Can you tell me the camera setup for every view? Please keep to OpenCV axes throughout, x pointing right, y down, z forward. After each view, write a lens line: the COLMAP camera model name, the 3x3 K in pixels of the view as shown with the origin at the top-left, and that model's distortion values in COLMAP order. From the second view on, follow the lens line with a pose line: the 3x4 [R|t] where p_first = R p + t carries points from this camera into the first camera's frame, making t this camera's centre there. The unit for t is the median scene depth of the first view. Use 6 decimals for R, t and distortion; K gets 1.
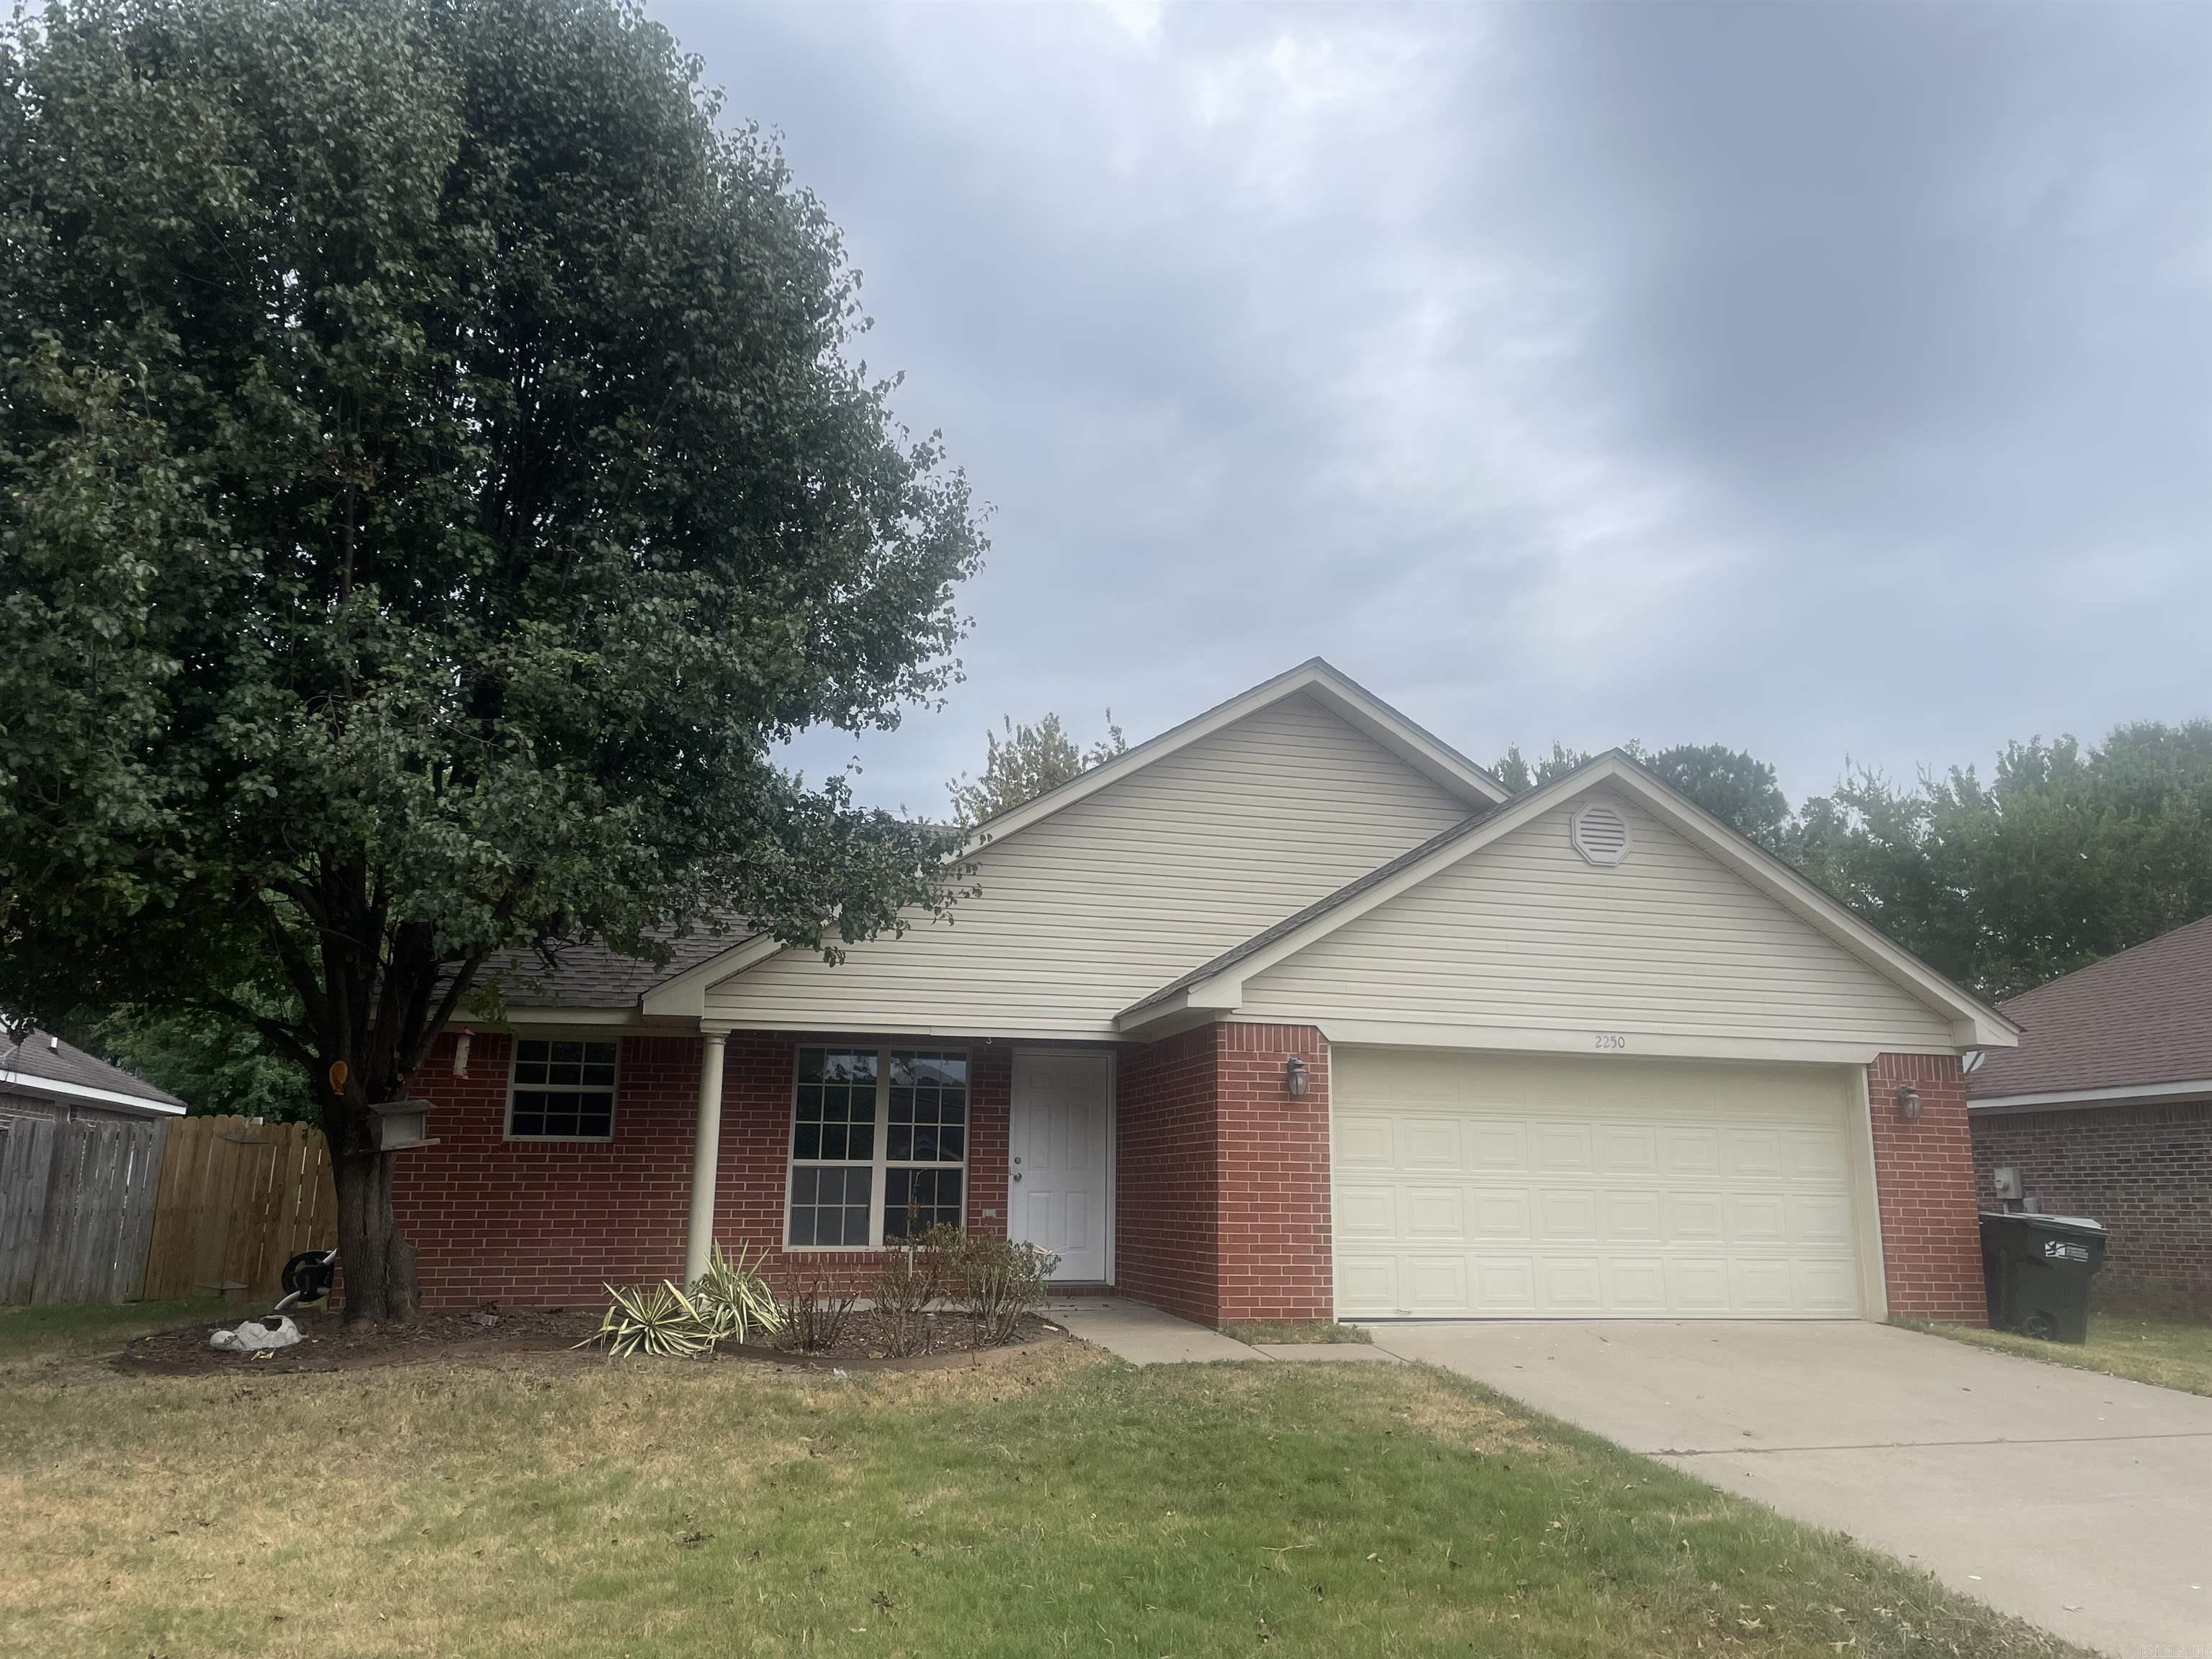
lens RADIAL K [[1672.5, 0, 1115.9], [0, 1672.5, 816.6], [0, 0, 1]] dist [0.098966, -0.124302]
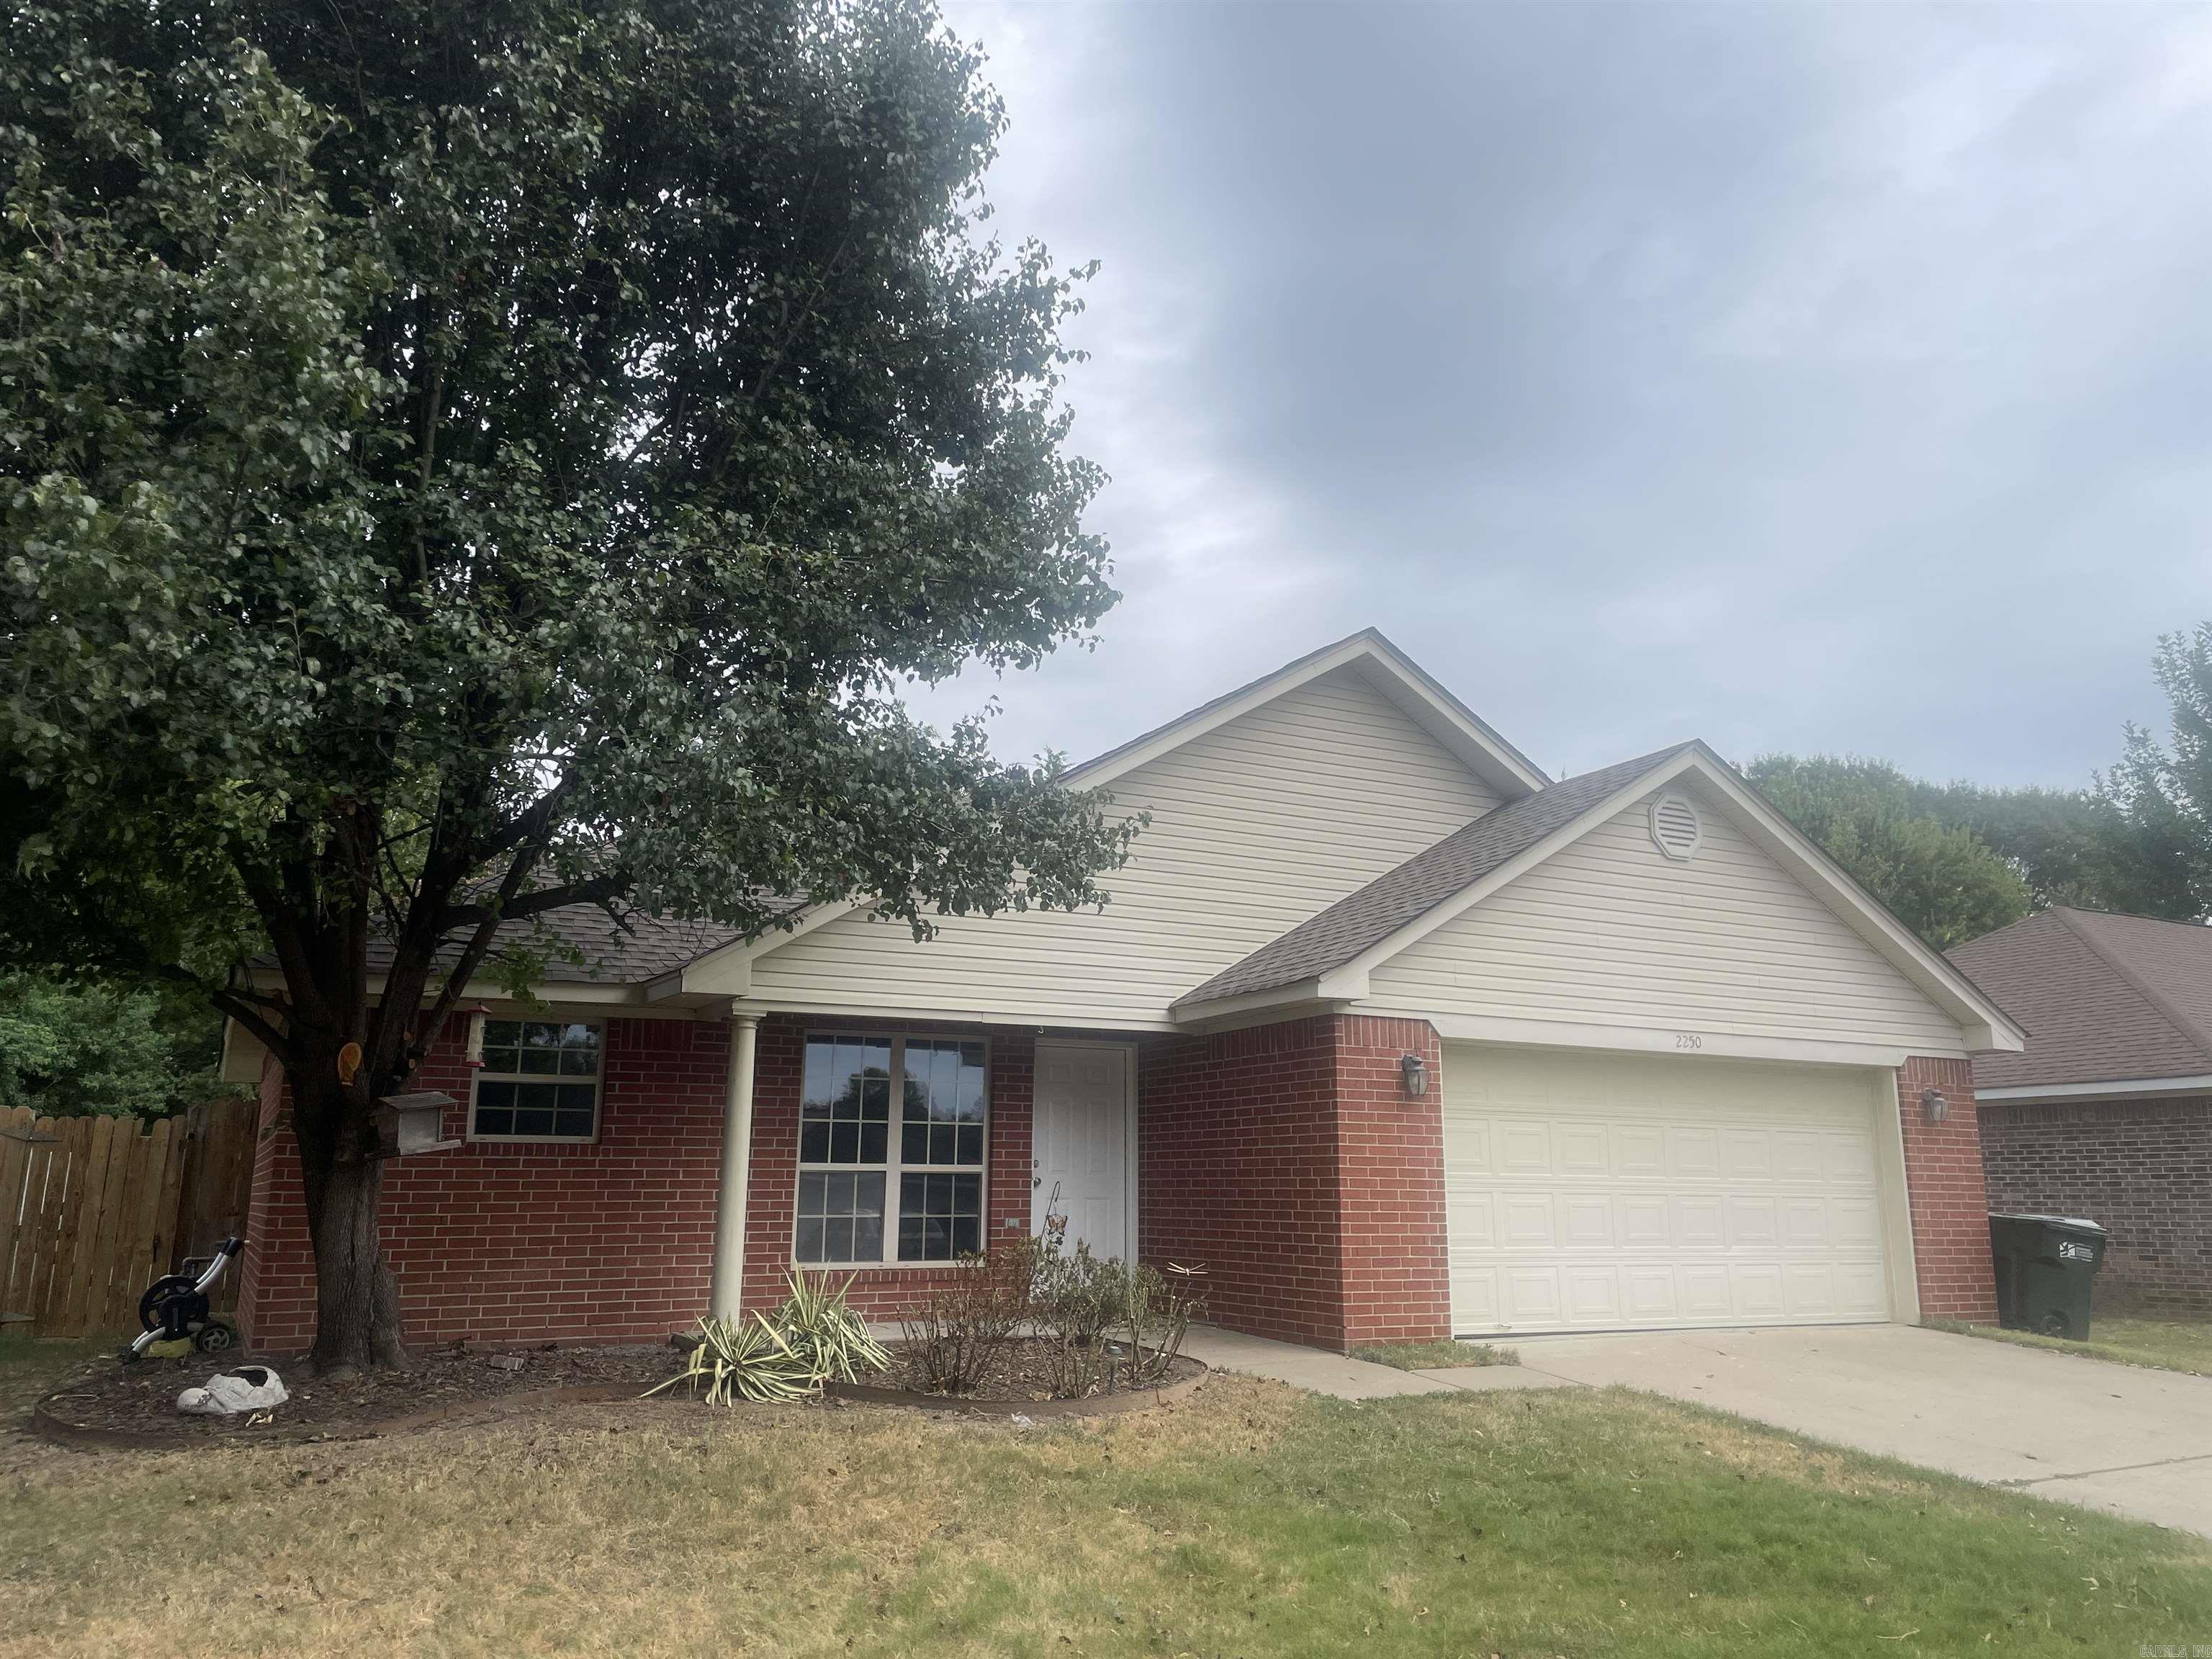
lens RADIAL K [[1671.0, 0, 1101.5], [0, 1671.0, 796.0], [0, 0, 1]] dist [0.090833, -0.106960]
pose [[0.974651, 0.046157, 0.218918, -0.255704], [-0.044586, 0.998932, -0.012110, 0.019477], [-0.219243, 0.002042, 0.975668, 0.128550]]
